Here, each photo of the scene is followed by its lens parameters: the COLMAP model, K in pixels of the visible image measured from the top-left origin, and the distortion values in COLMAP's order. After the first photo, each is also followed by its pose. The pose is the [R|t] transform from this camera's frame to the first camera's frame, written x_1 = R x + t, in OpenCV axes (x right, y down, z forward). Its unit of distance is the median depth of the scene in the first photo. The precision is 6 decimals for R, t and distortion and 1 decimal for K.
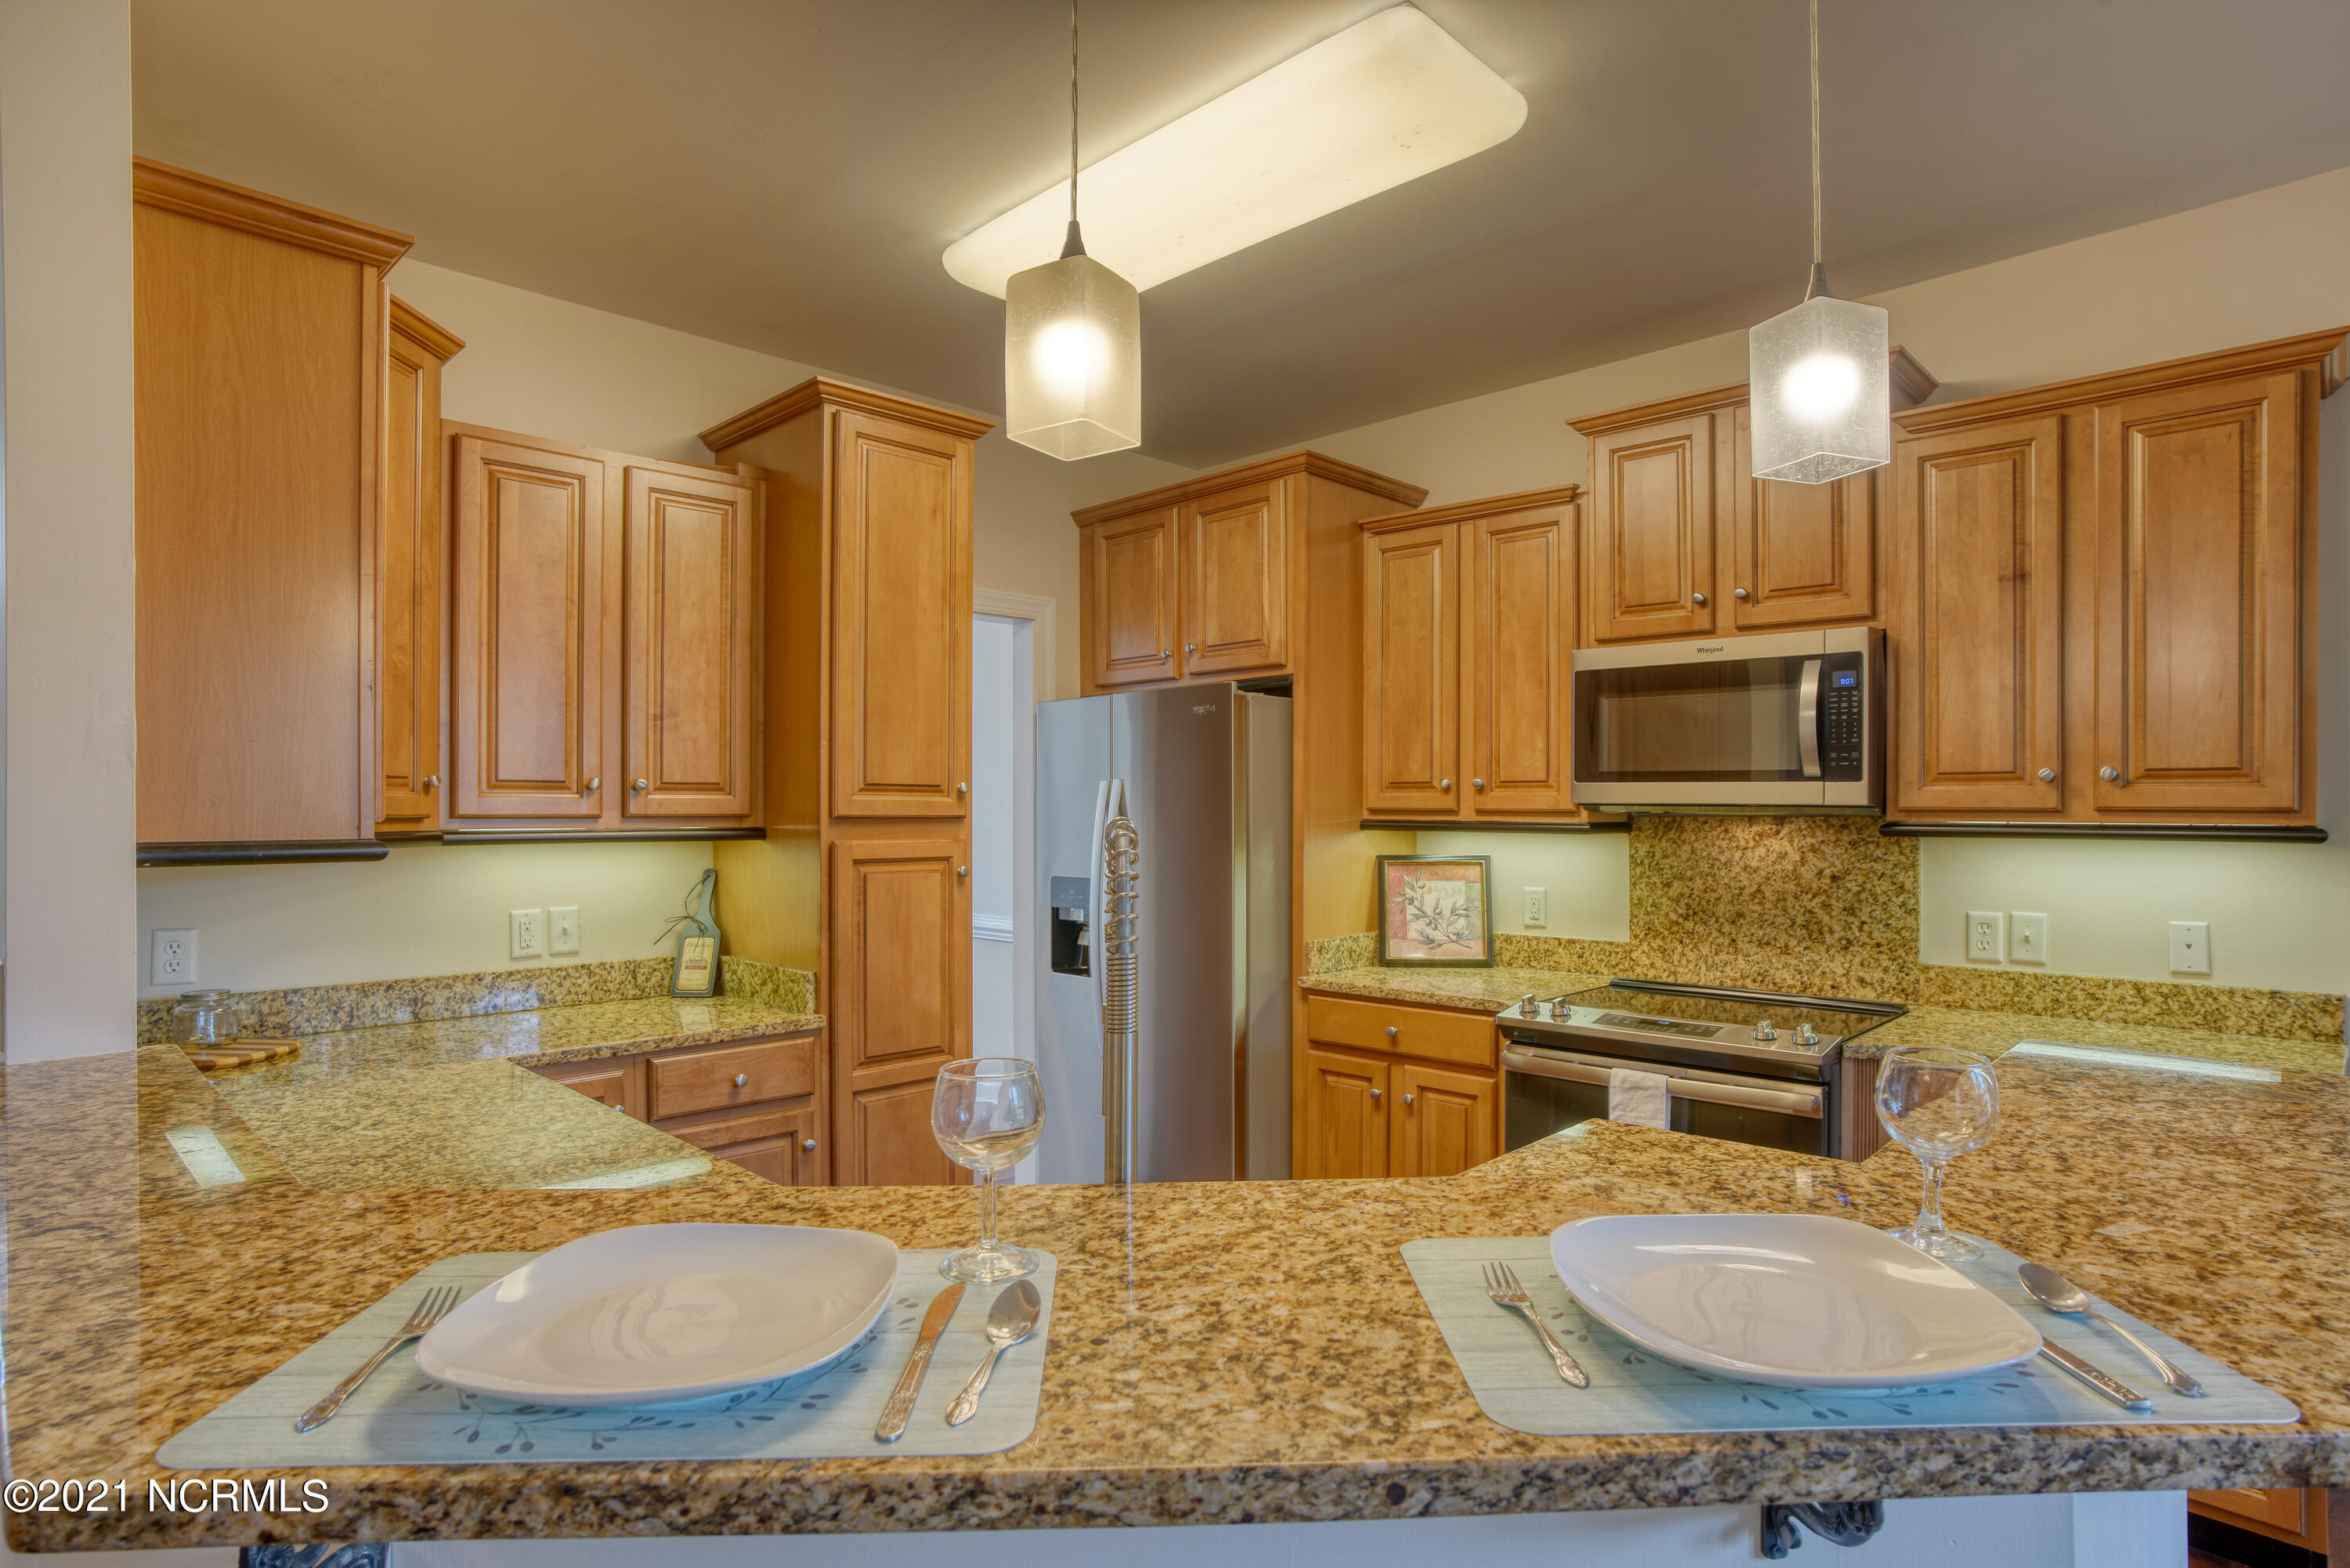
lens RADIAL K [[1297.5, 0, 1181.4], [0, 1297.5, 791.2], [0, 0, 1]] dist [-0.051953, -0.000455]
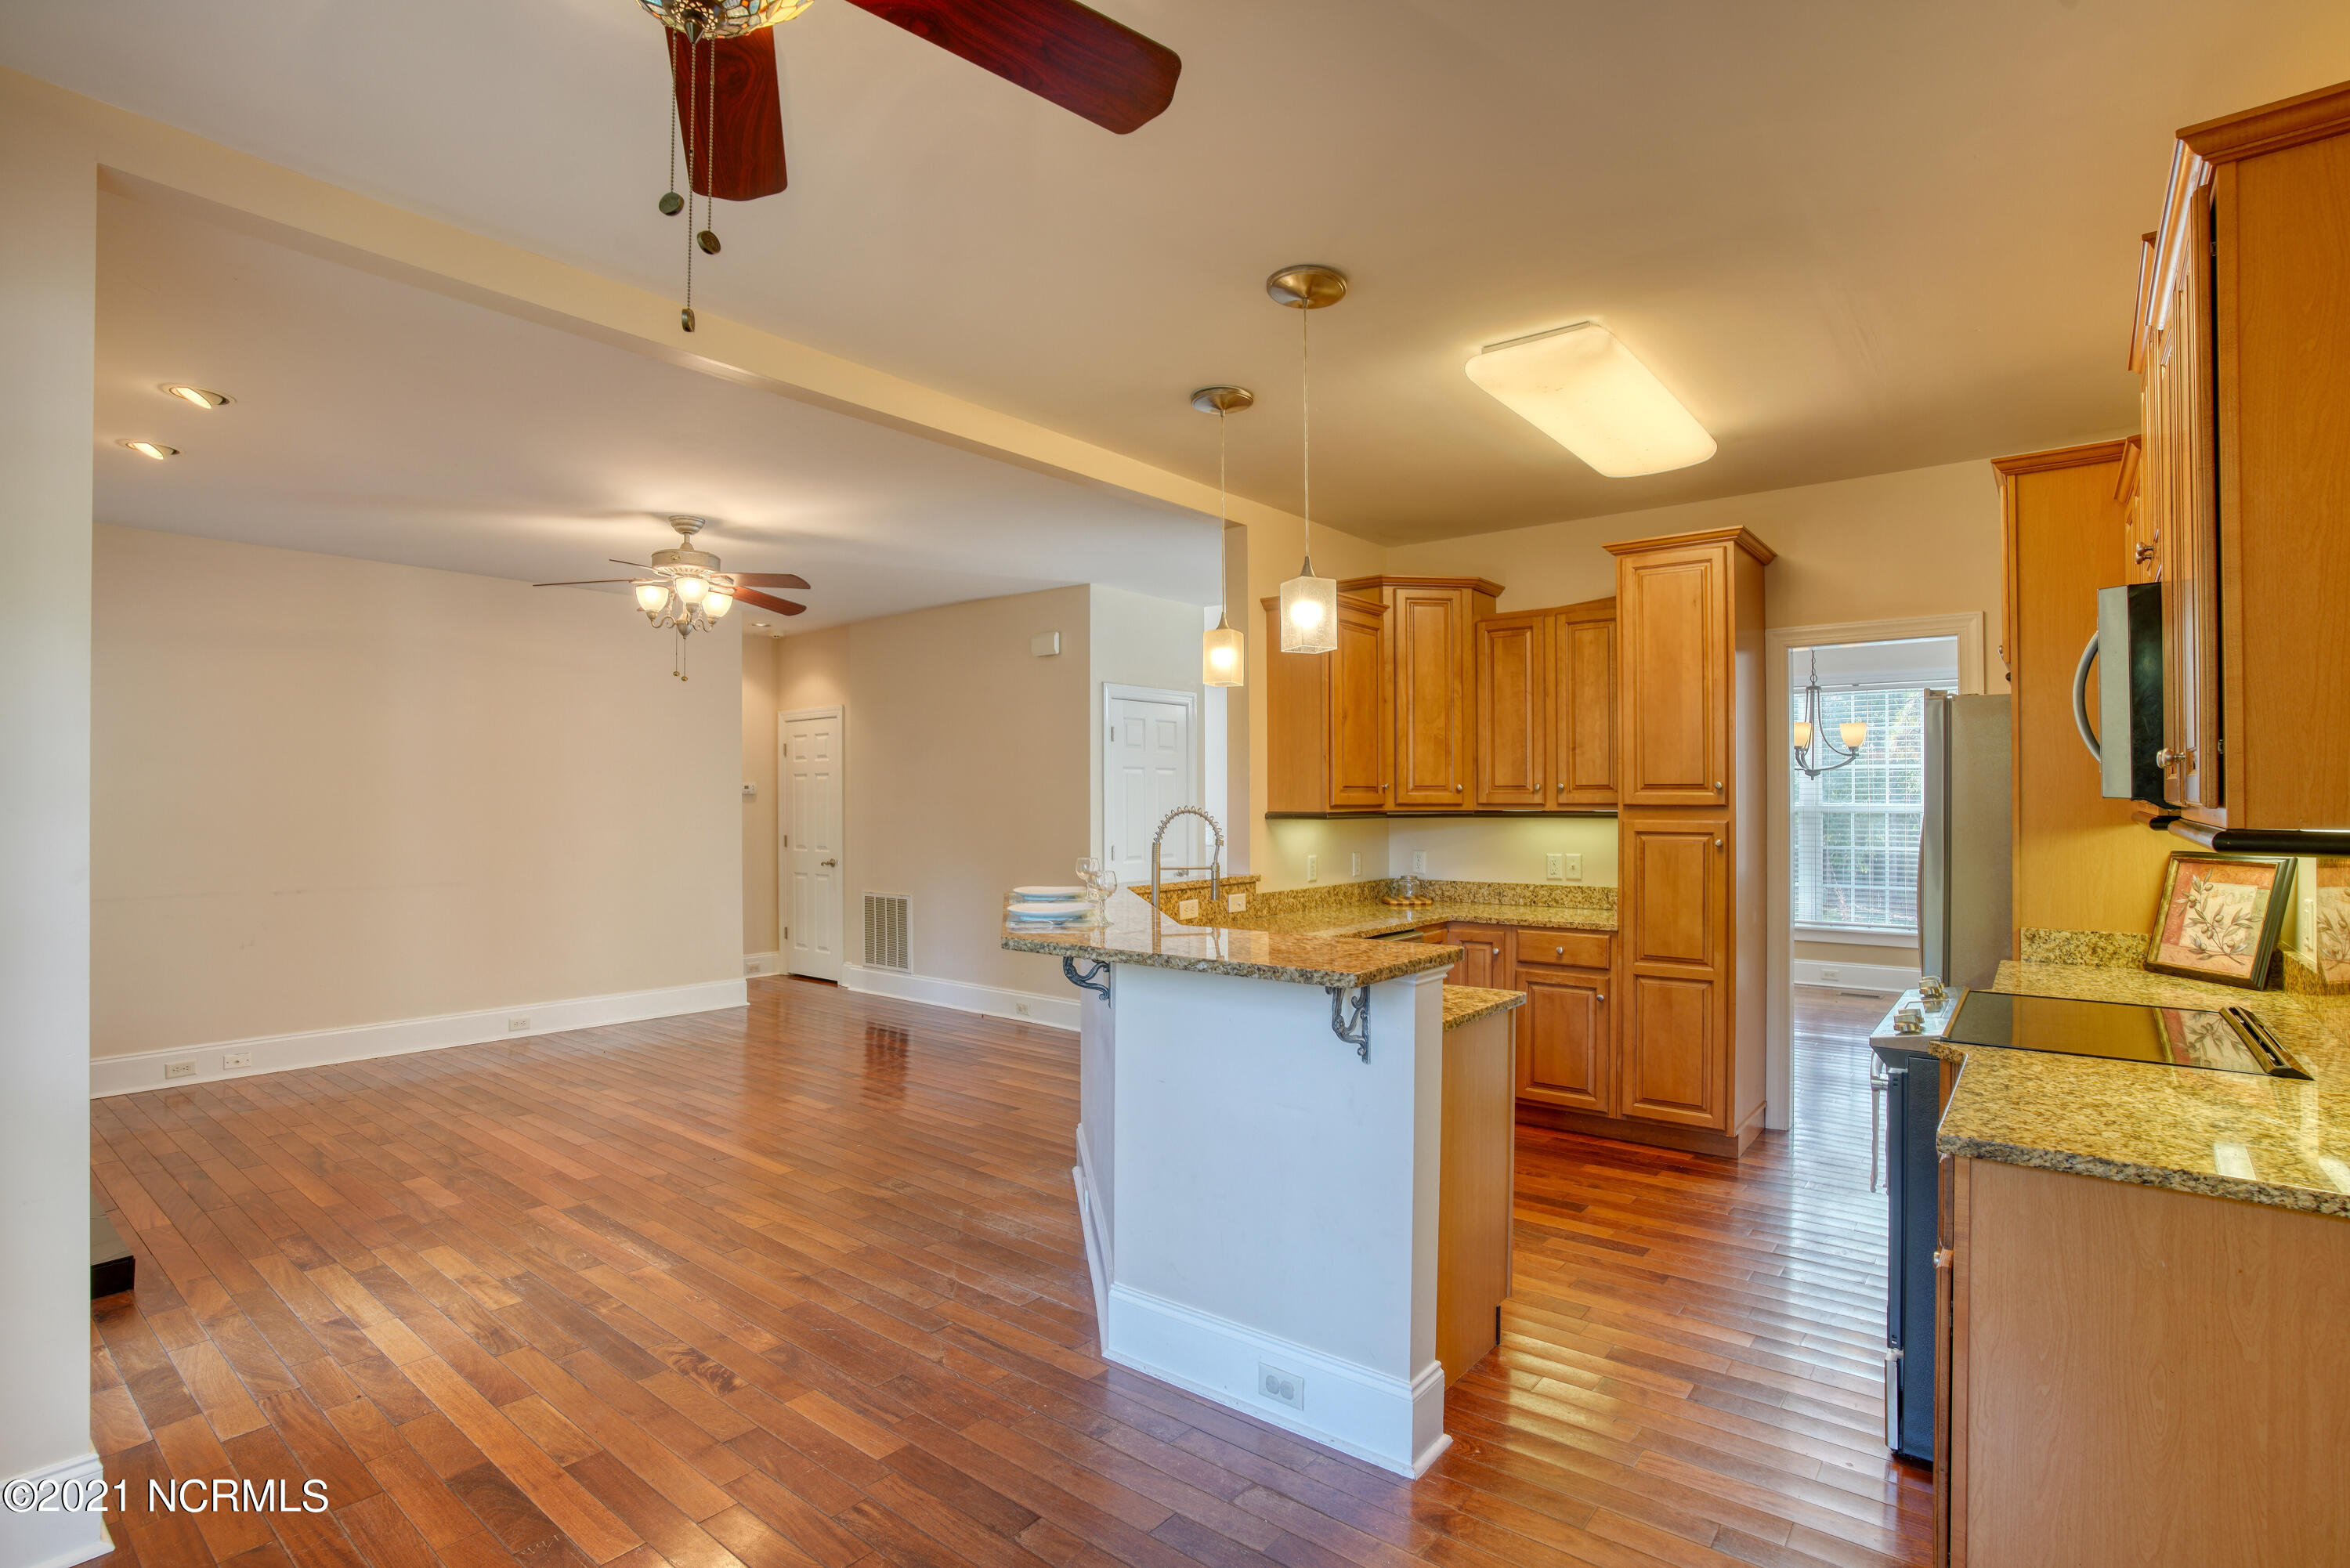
lens RADIAL K [[1154.8, 0, 1183.0], [0, 1154.8, 793.9], [0, 0, 1]] dist [-0.035625, 0.008211]
pose [[0.090041, -0.002698, -0.995934, 1.156298], [0.018031, 0.999837, -0.001079, -0.003094], [0.995775, -0.017861, 0.090075, 0.314565]]
